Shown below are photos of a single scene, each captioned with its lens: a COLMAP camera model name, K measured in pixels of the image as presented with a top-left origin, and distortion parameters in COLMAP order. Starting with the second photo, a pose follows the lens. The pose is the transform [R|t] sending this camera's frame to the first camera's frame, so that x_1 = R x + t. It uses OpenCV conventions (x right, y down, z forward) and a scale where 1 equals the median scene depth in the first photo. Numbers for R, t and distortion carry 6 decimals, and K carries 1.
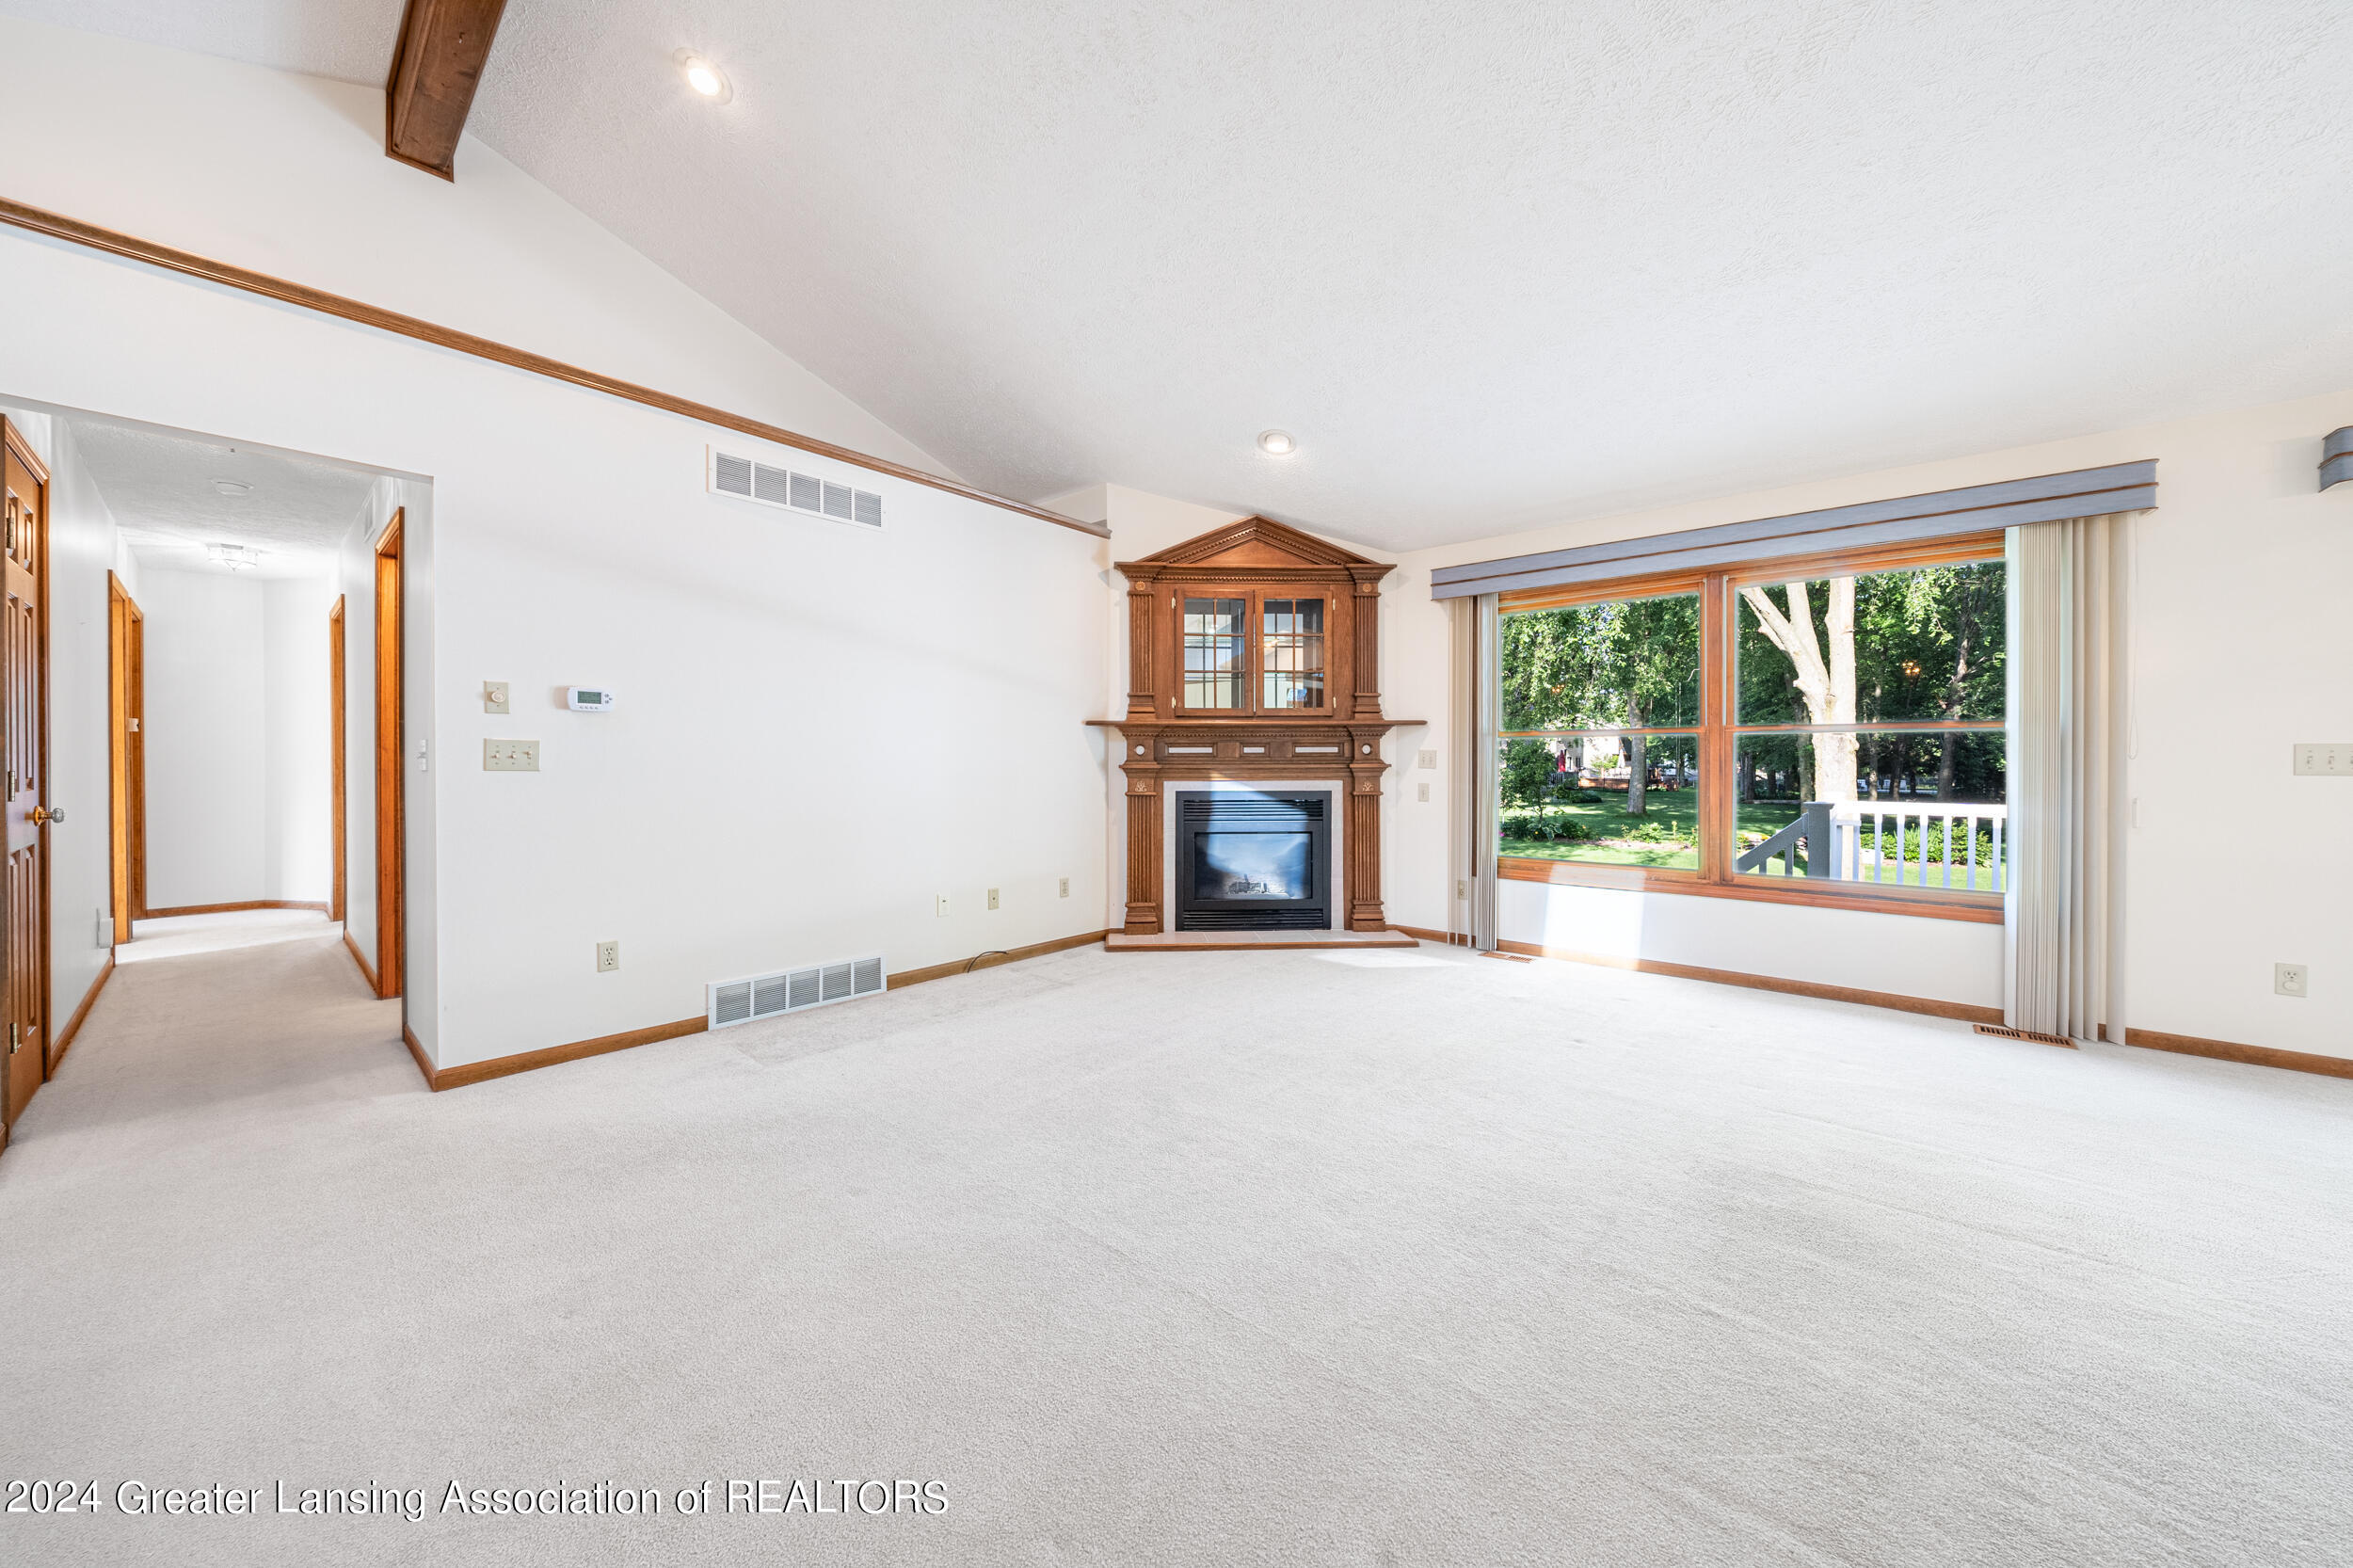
lens RADIAL K [[817.6, 0, 1168.1], [0, 817.6, 768.7], [0, 0, 1]] dist [0.000308, 0.000007]
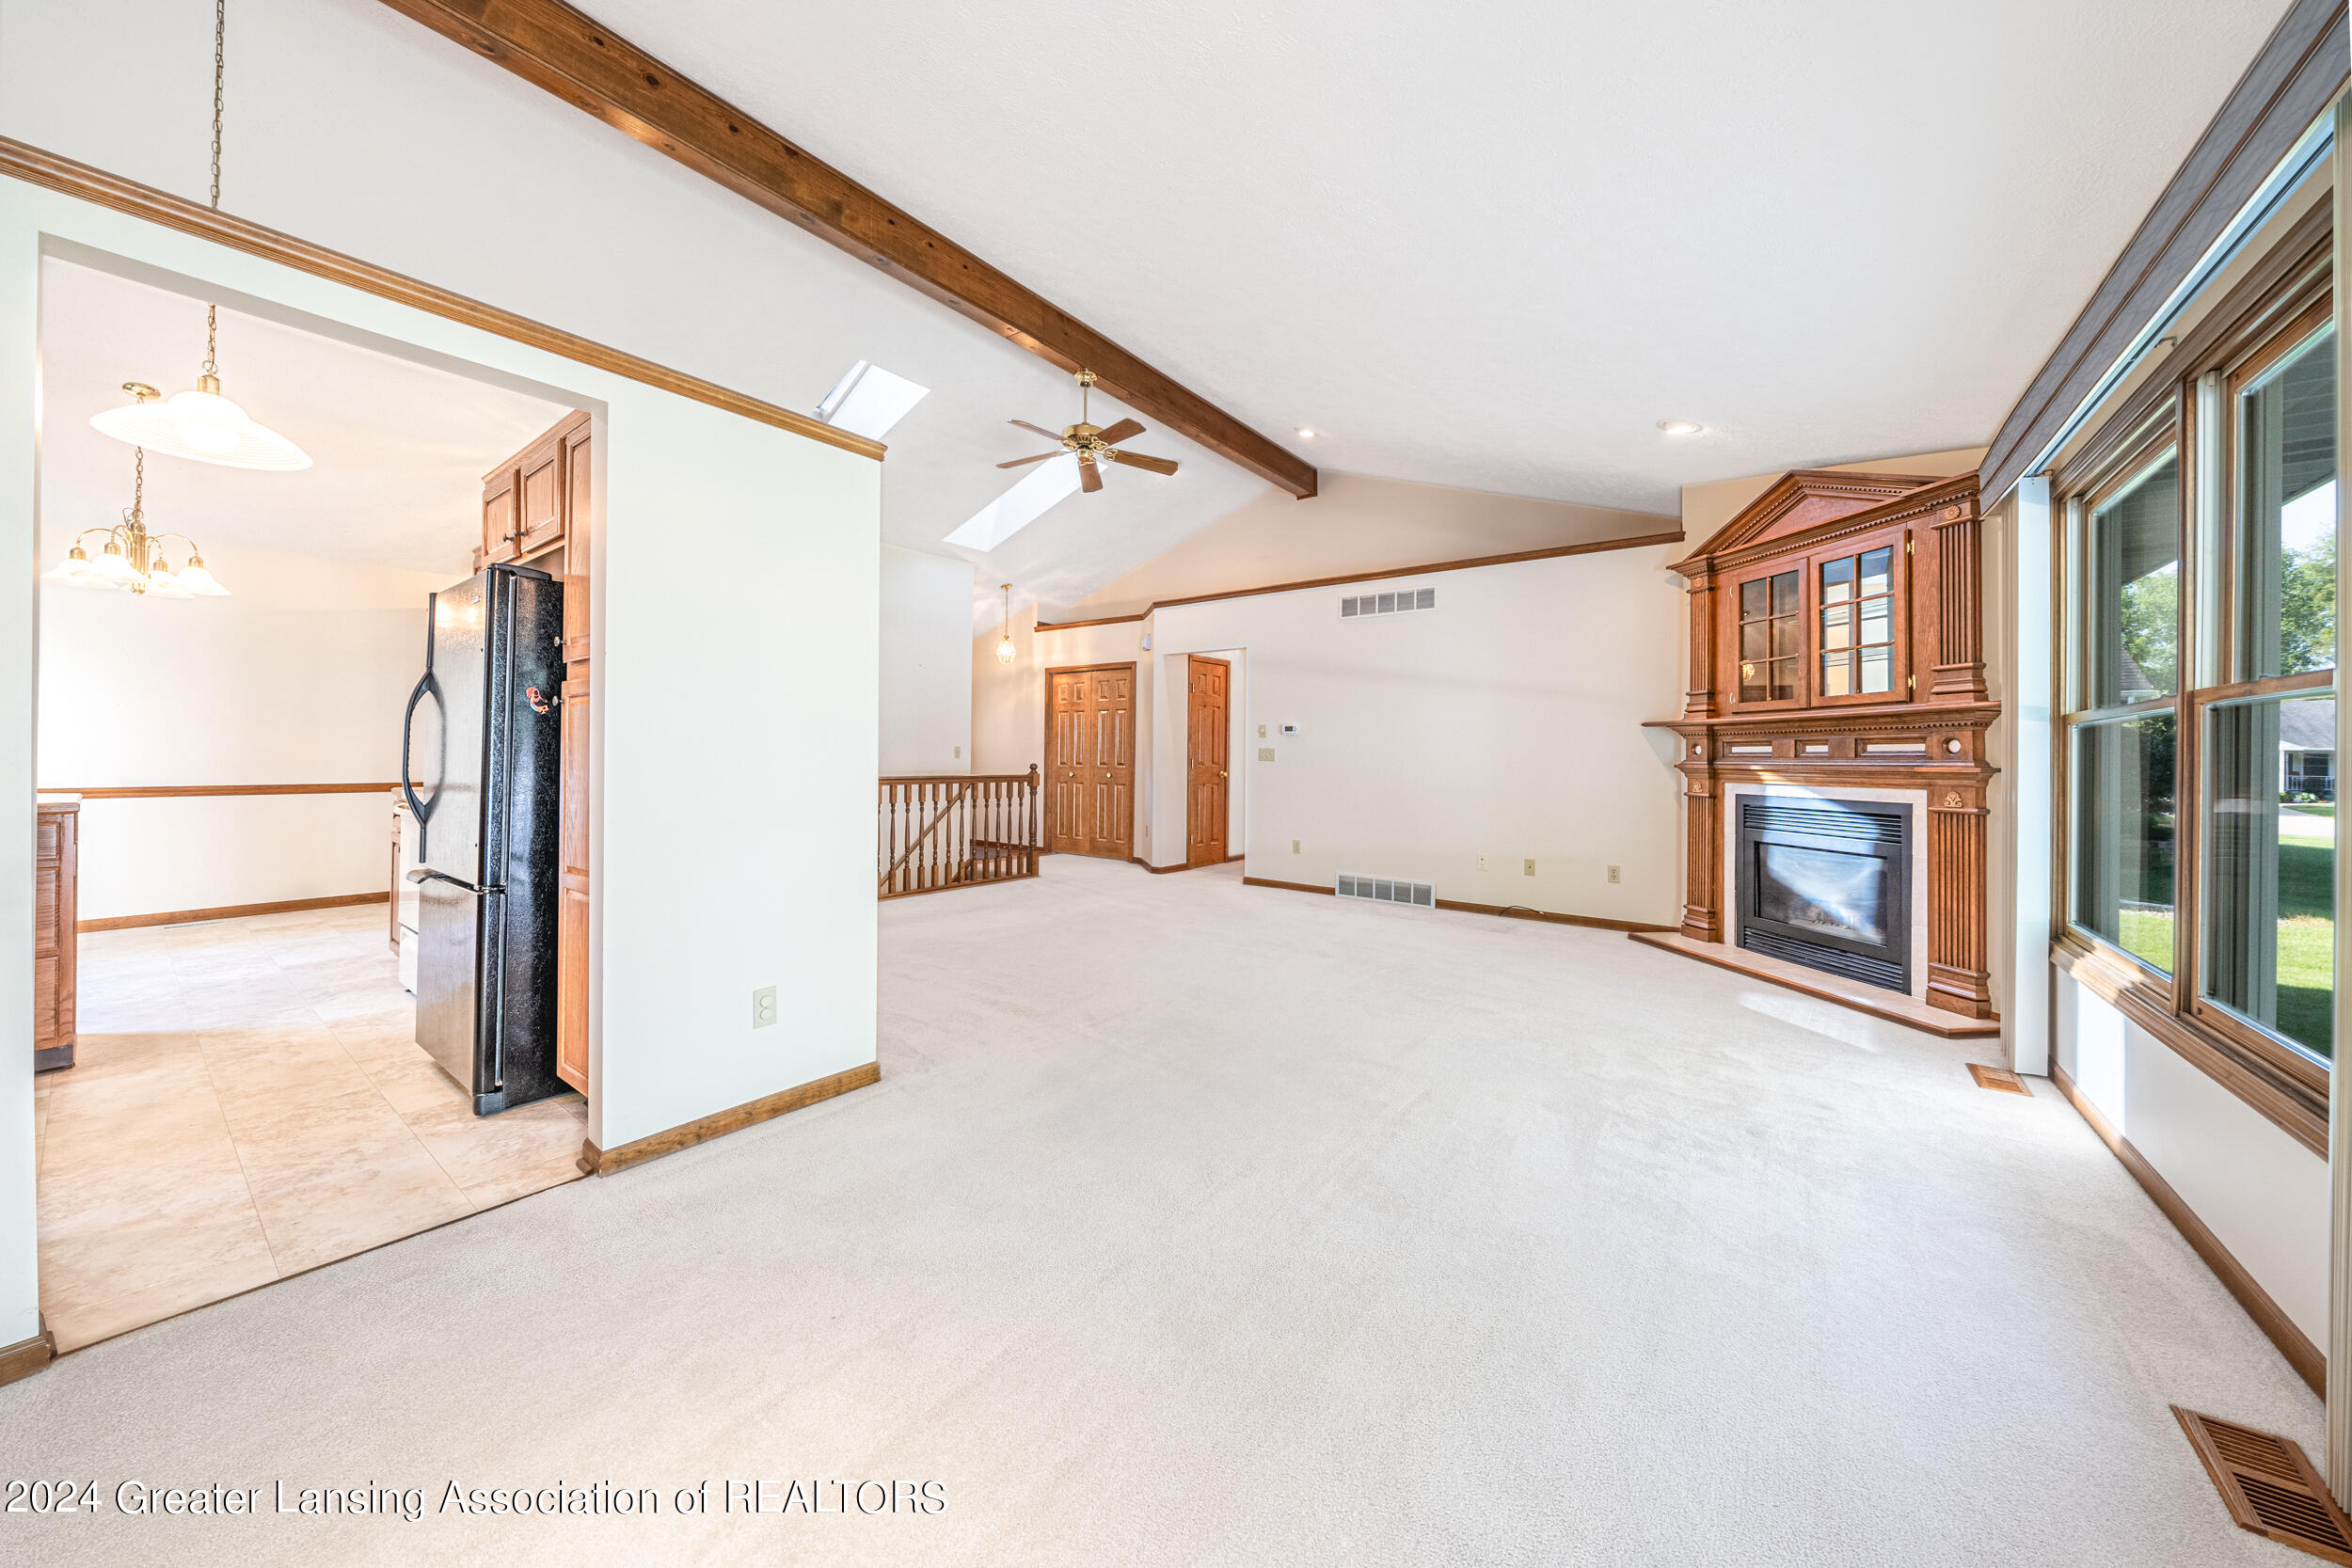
lens RADIAL K [[813.6, 0, 1178.3], [0, 813.6, 750.2], [0, 0, 1]] dist [-0.000147, -0.000018]
pose [[0.082882, -0.003345, -0.996554, 0.872426], [-0.015537, 0.999868, -0.004648, -0.007705], [0.996438, 0.015868, 0.082819, 0.298823]]
